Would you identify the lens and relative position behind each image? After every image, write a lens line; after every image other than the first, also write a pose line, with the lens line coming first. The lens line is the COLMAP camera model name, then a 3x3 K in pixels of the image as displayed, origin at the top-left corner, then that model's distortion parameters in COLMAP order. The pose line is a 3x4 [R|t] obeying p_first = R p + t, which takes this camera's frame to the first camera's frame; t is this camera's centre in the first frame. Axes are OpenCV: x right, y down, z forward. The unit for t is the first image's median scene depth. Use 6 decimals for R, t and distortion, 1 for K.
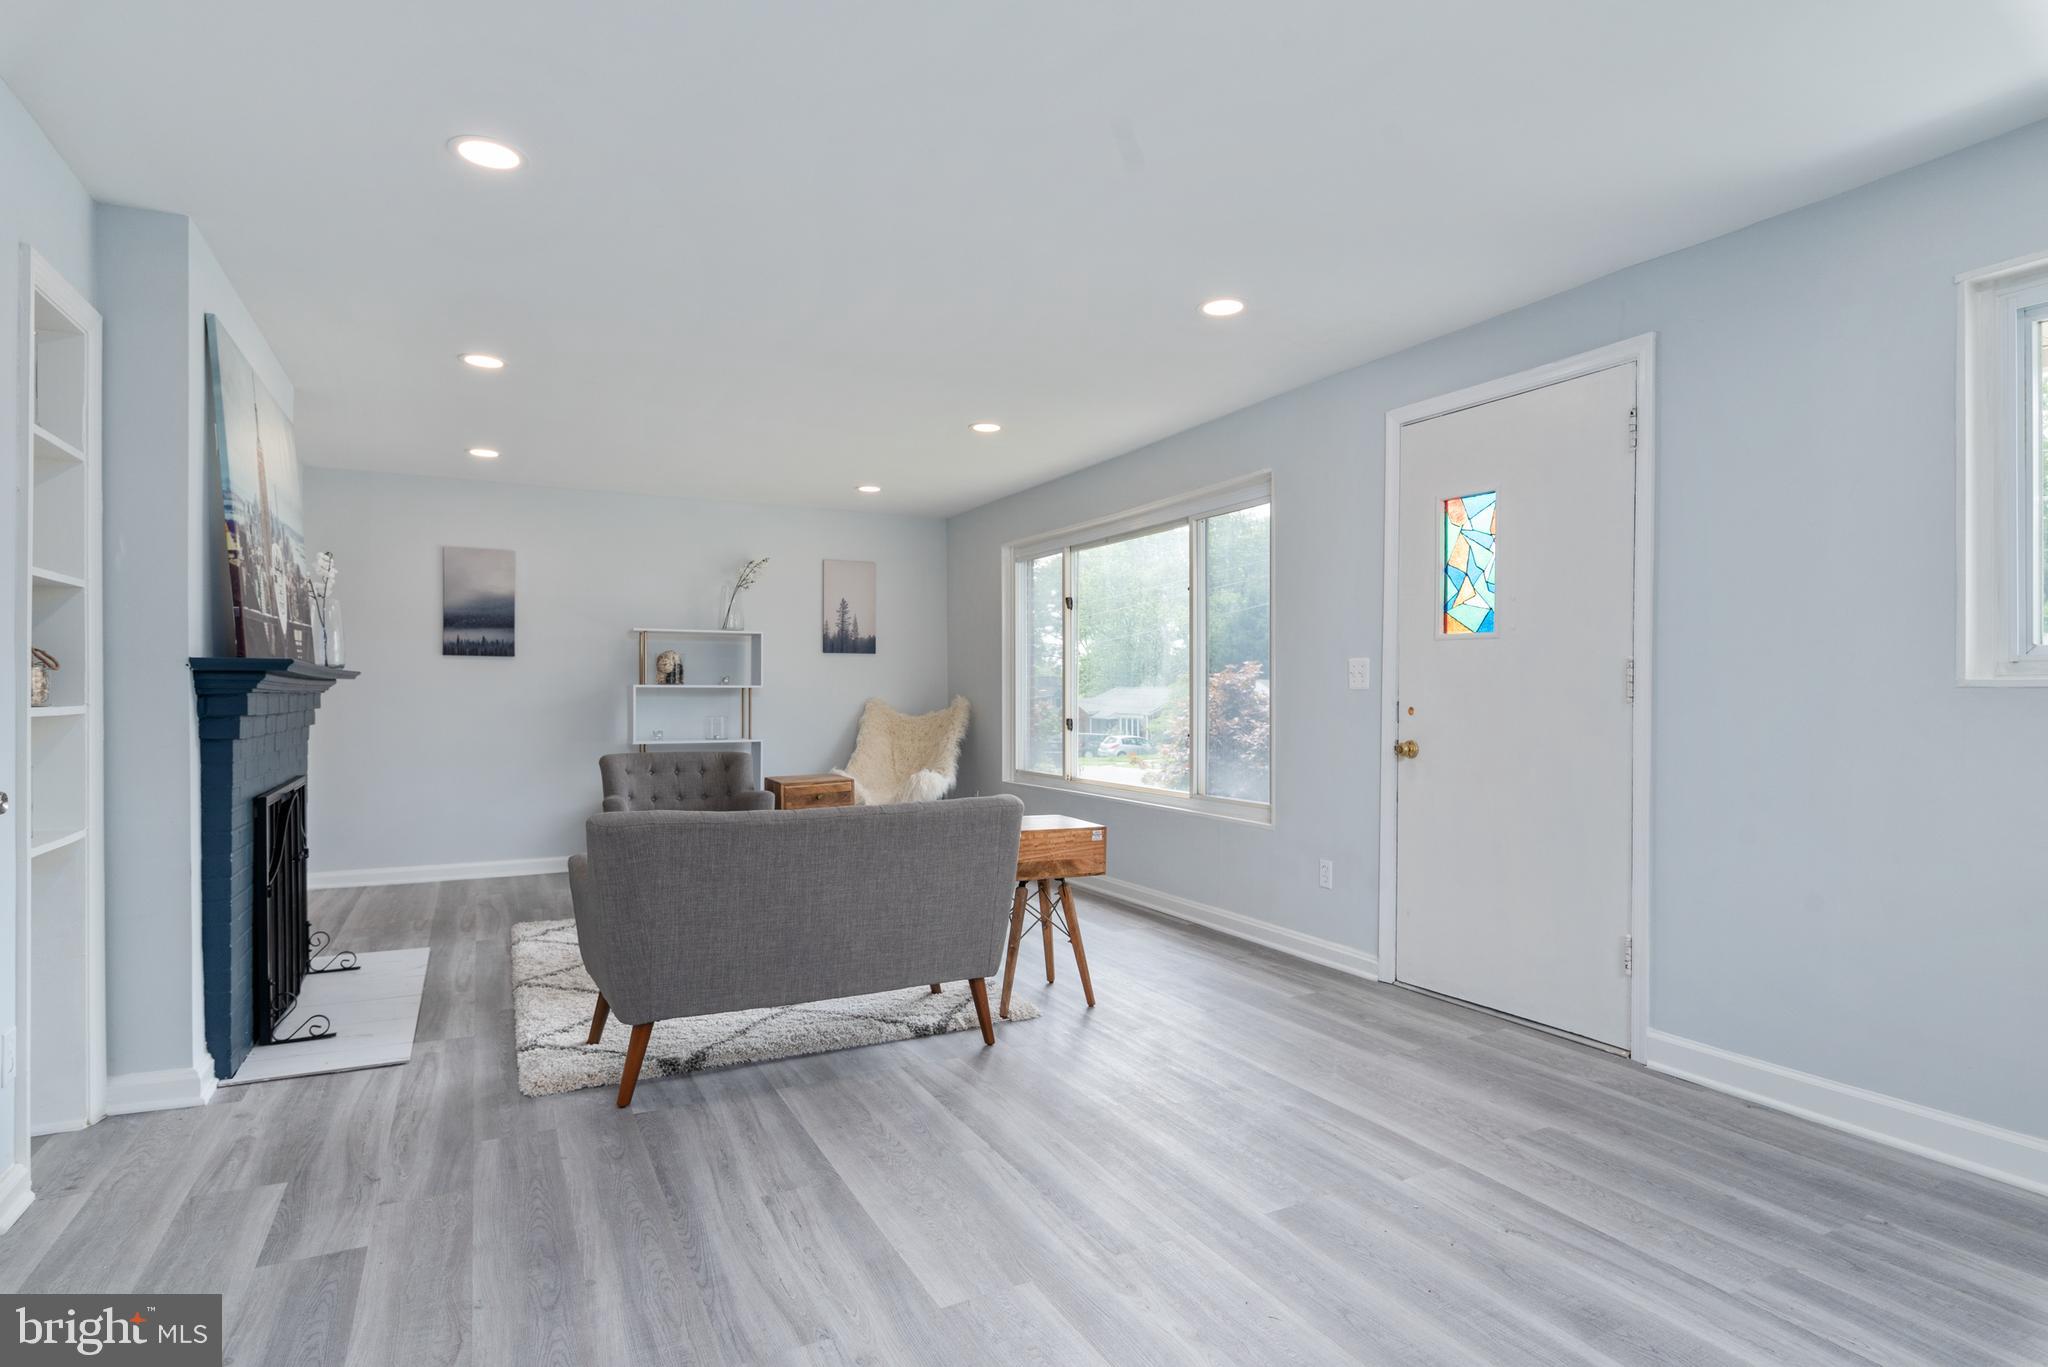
lens RADIAL K [[1057.2, 0, 1033.6], [0, 1057.2, 697.1], [0, 0, 1]] dist [-0.002102, -0.000567]
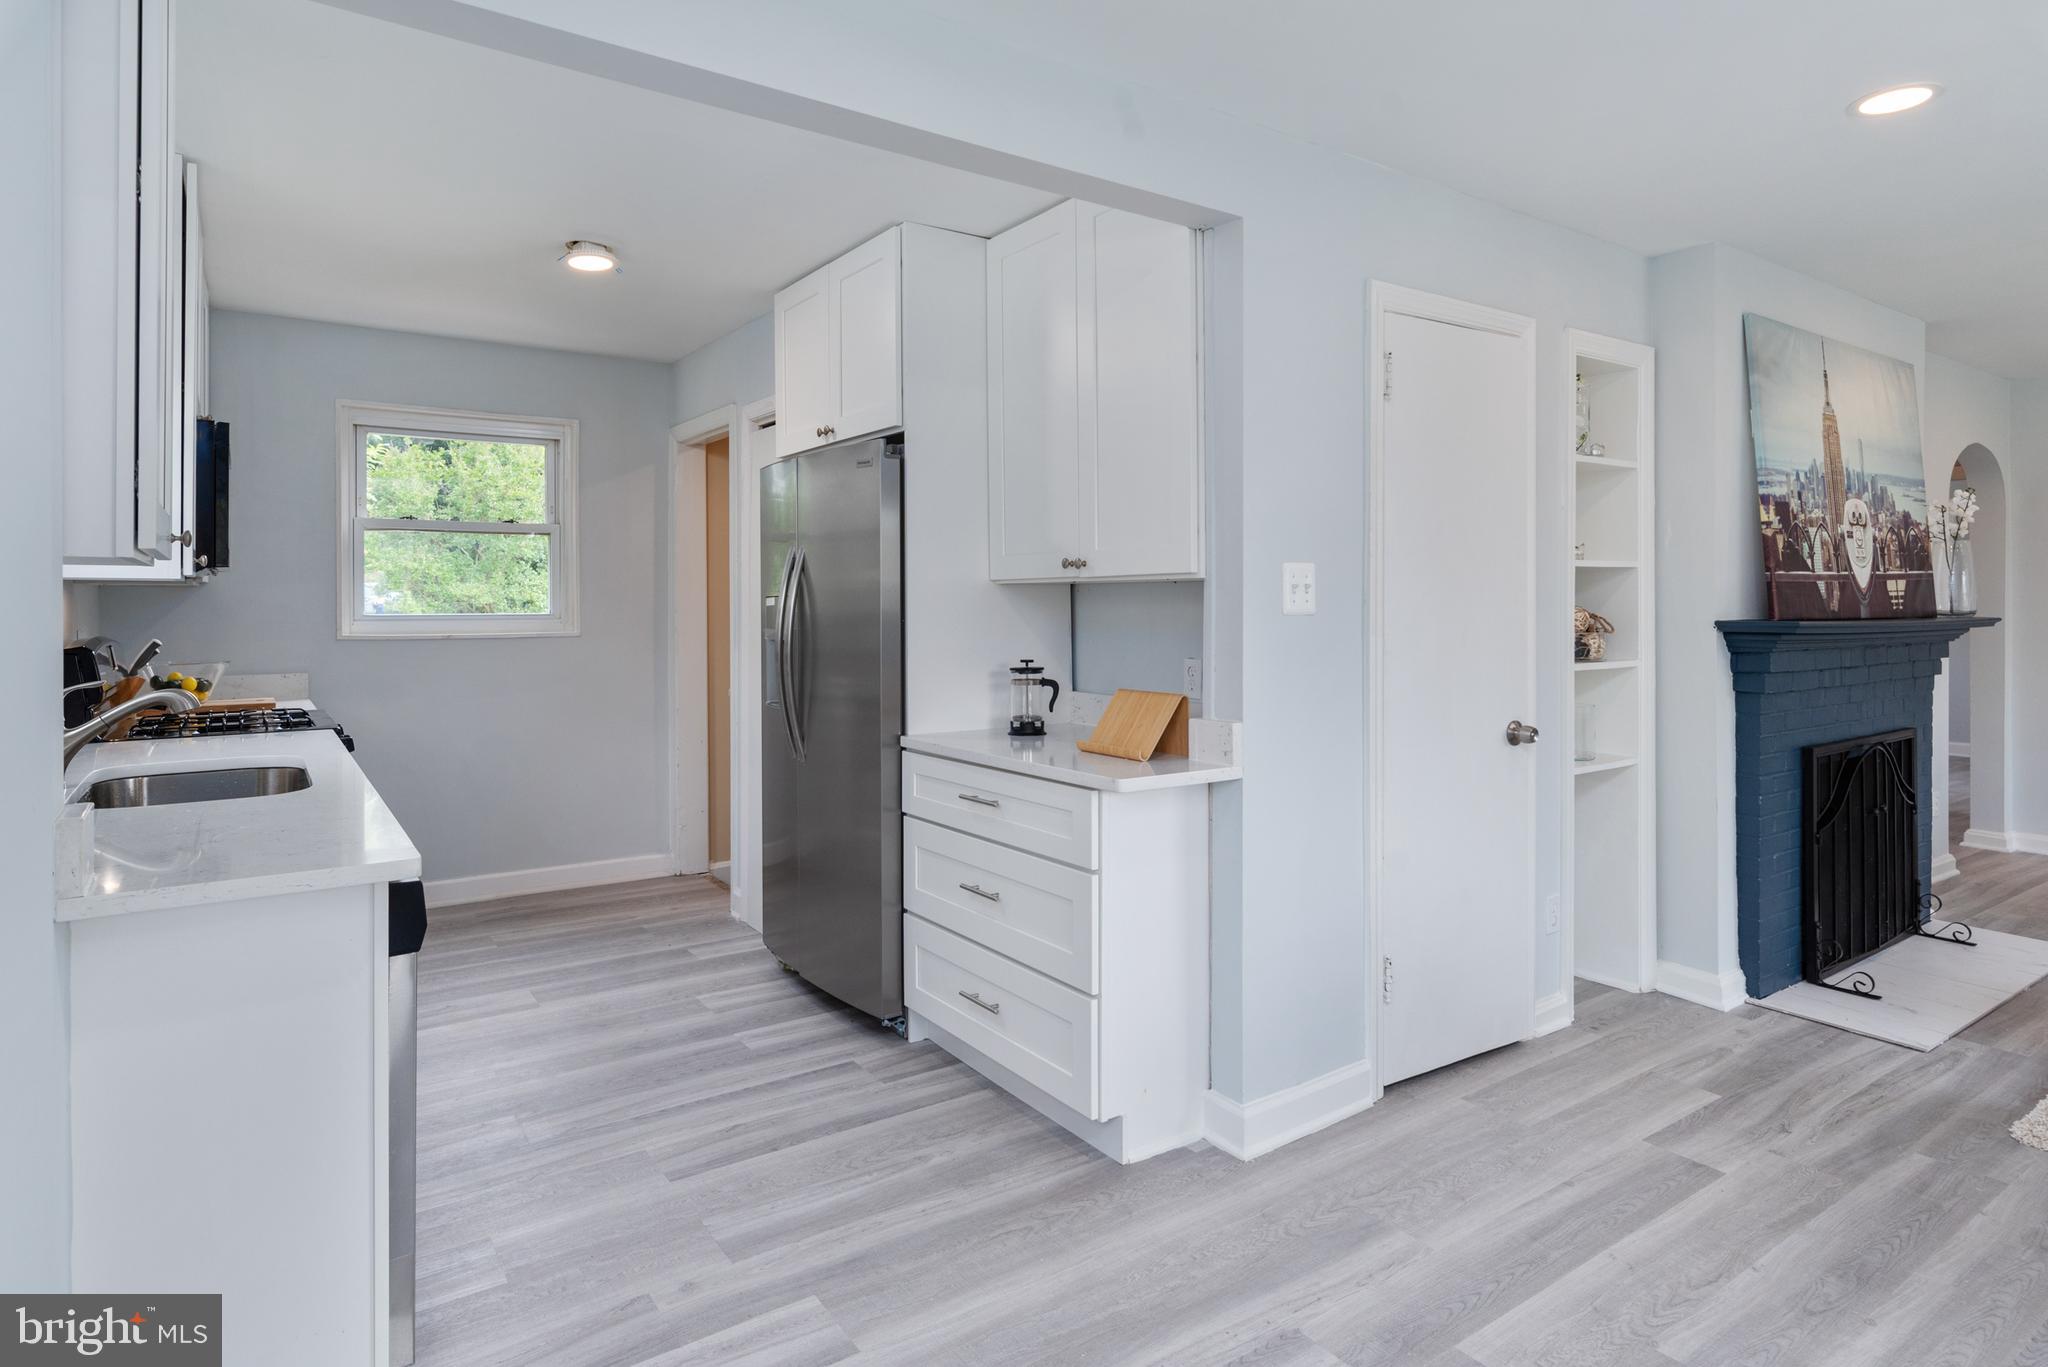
lens RADIAL K [[1123.0, 0, 1023.5], [0, 1123.0, 600.3], [0, 0, 1]] dist [-0.002872, -0.000738]
pose [[0.120559, -0.002186, -0.992704, 0.317434], [-0.001902, 0.999995, -0.002433, -0.053391], [0.992704, 0.002181, 0.120554, 0.091550]]
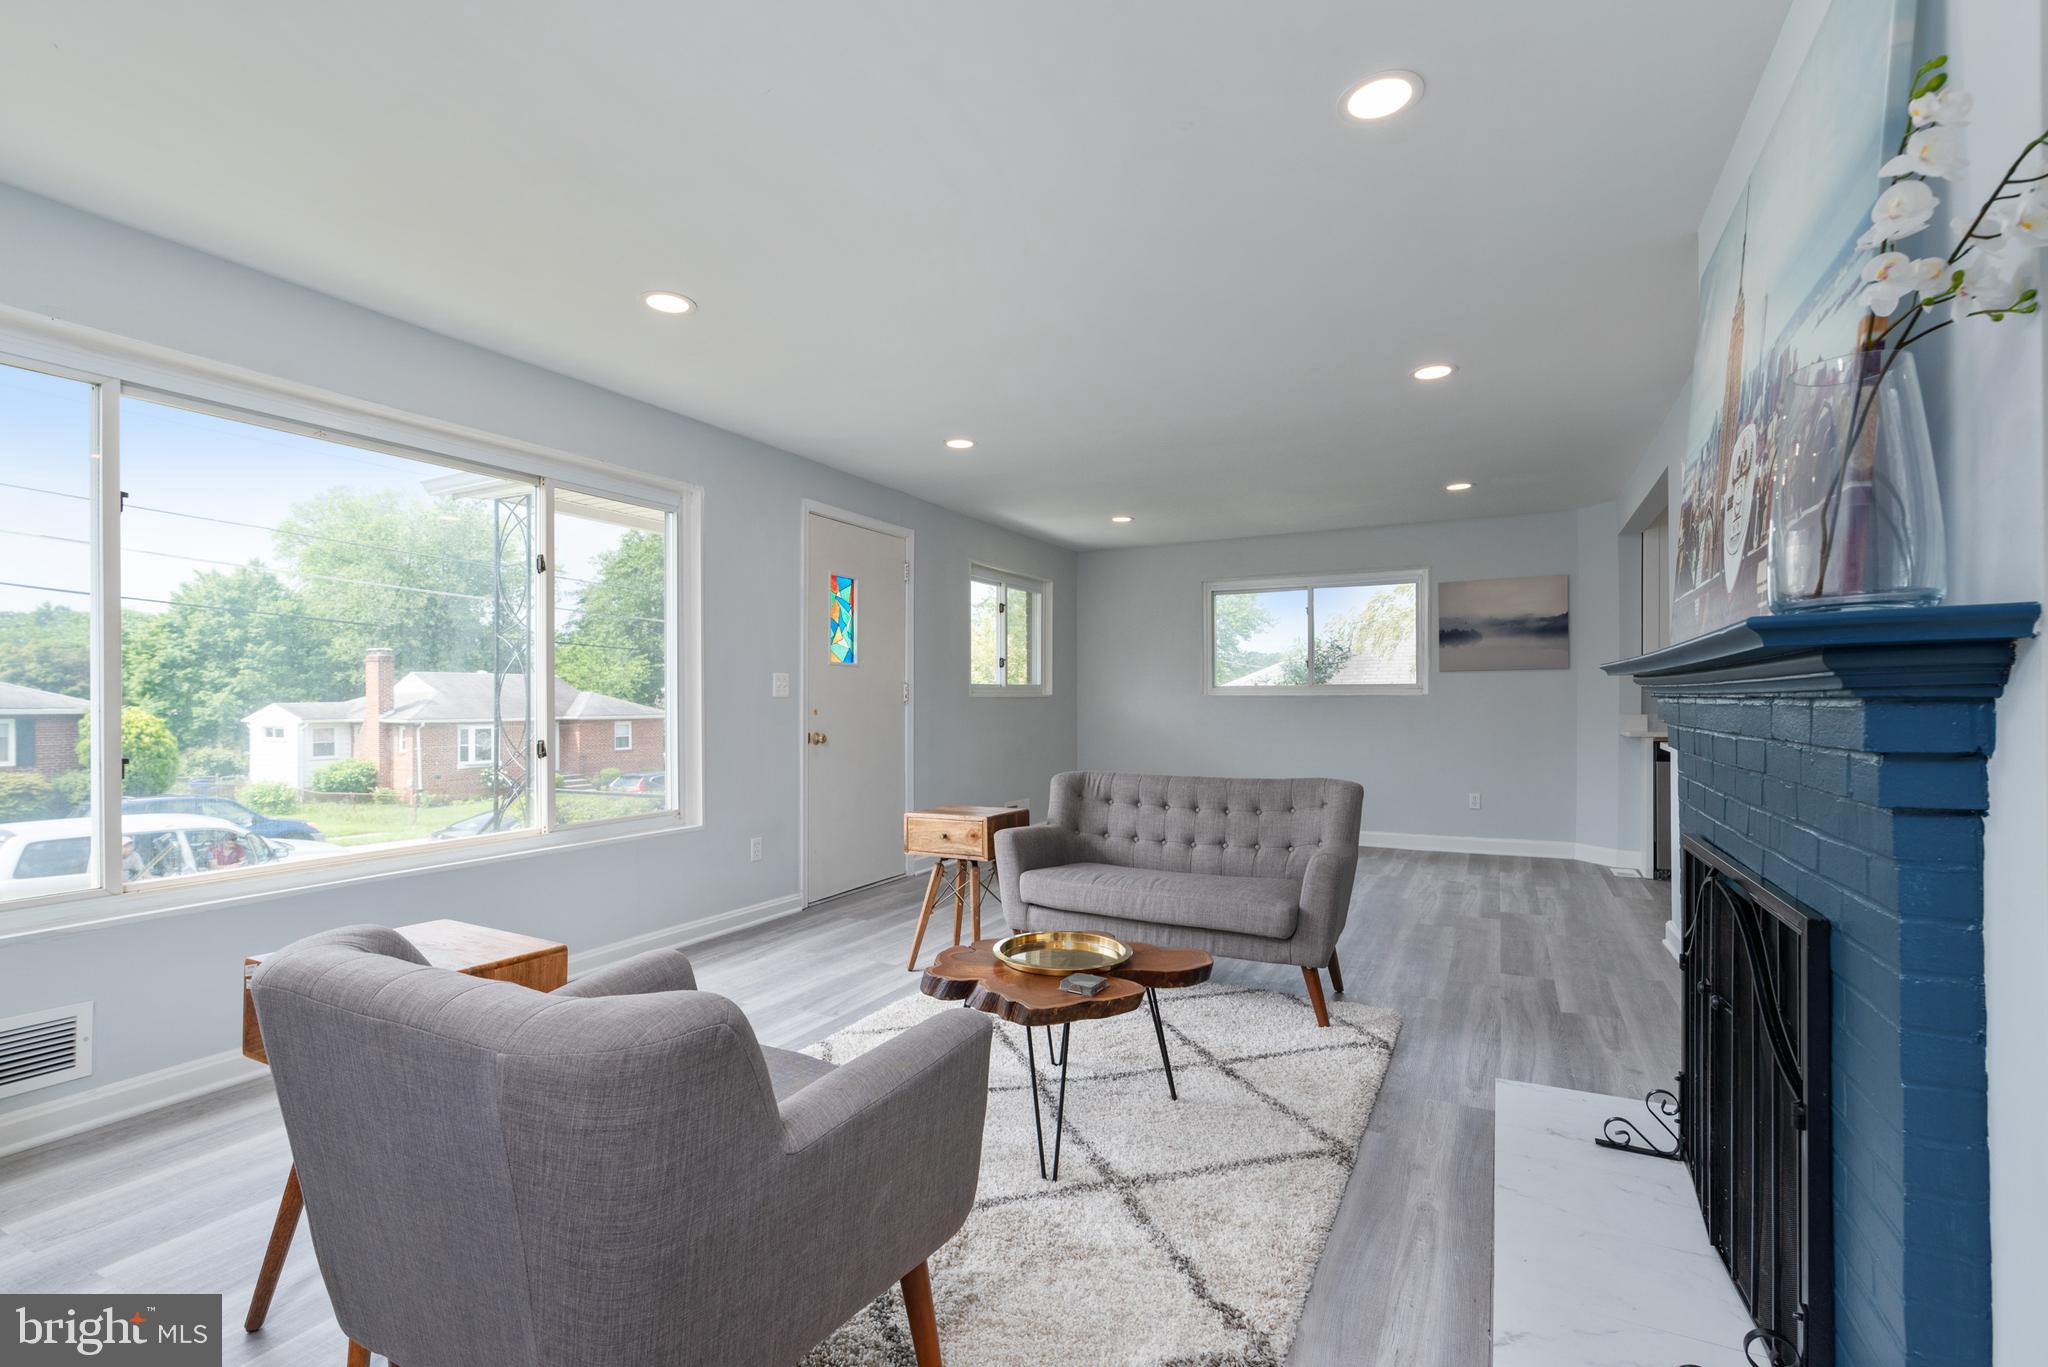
lens RADIAL K [[906.3, 0, 1024.8], [0, 906.3, 701.0], [0, 0, 1]] dist [0.021240, -0.000047]
pose [[-0.568070, -0.001669, 0.822979, -1.105059], [0.007383, 0.999947, 0.007124, -0.011805], [-0.822947, 0.010123, -0.568027, 1.949304]]
